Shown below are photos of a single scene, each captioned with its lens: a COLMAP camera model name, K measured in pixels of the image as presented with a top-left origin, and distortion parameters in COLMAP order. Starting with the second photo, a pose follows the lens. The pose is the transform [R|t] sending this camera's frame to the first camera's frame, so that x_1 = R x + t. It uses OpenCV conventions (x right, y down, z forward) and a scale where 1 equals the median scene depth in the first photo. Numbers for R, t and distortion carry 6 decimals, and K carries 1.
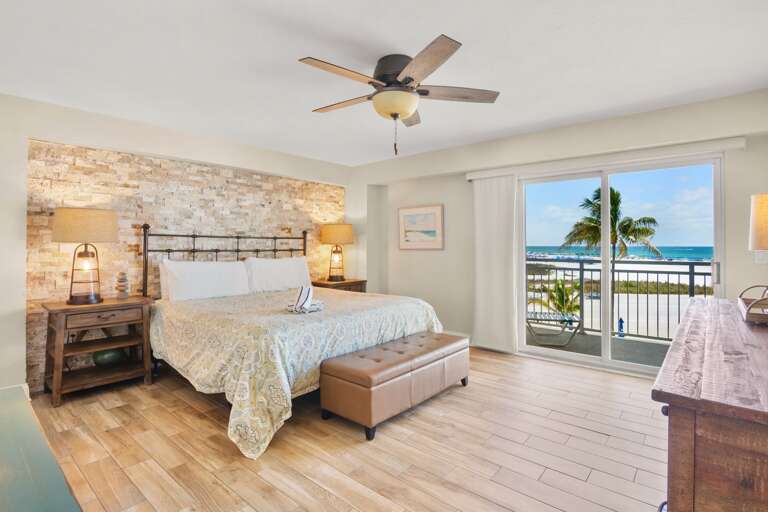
lens RADIAL K [[382.3, 0, 384.5], [0, 382.3, 248.8], [0, 0, 1]] dist [-0.019569, -0.000225]
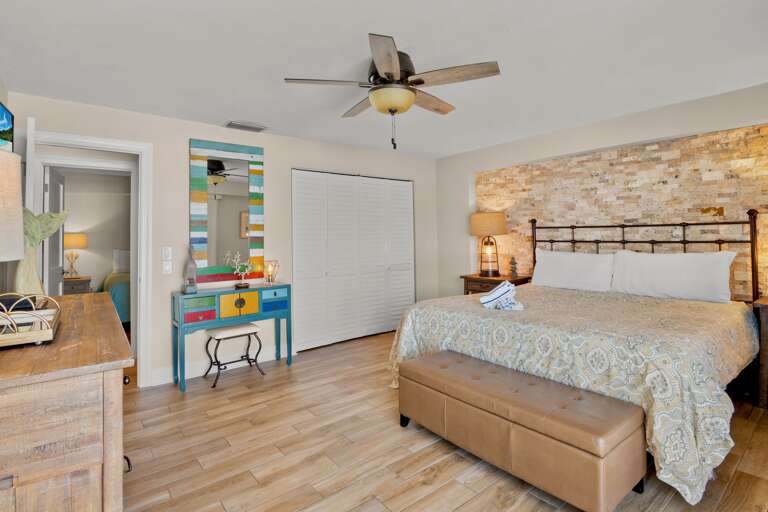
lens RADIAL K [[382.3, 0, 375.4], [0, 382.3, 226.0], [0, 0, 1]] dist [-0.019569, -0.000225]
pose [[-0.204607, -0.028930, -0.978417, 0.567845], [0.002966, 0.999540, -0.030175, -0.006956], [0.978840, -0.009076, -0.204427, 0.645136]]
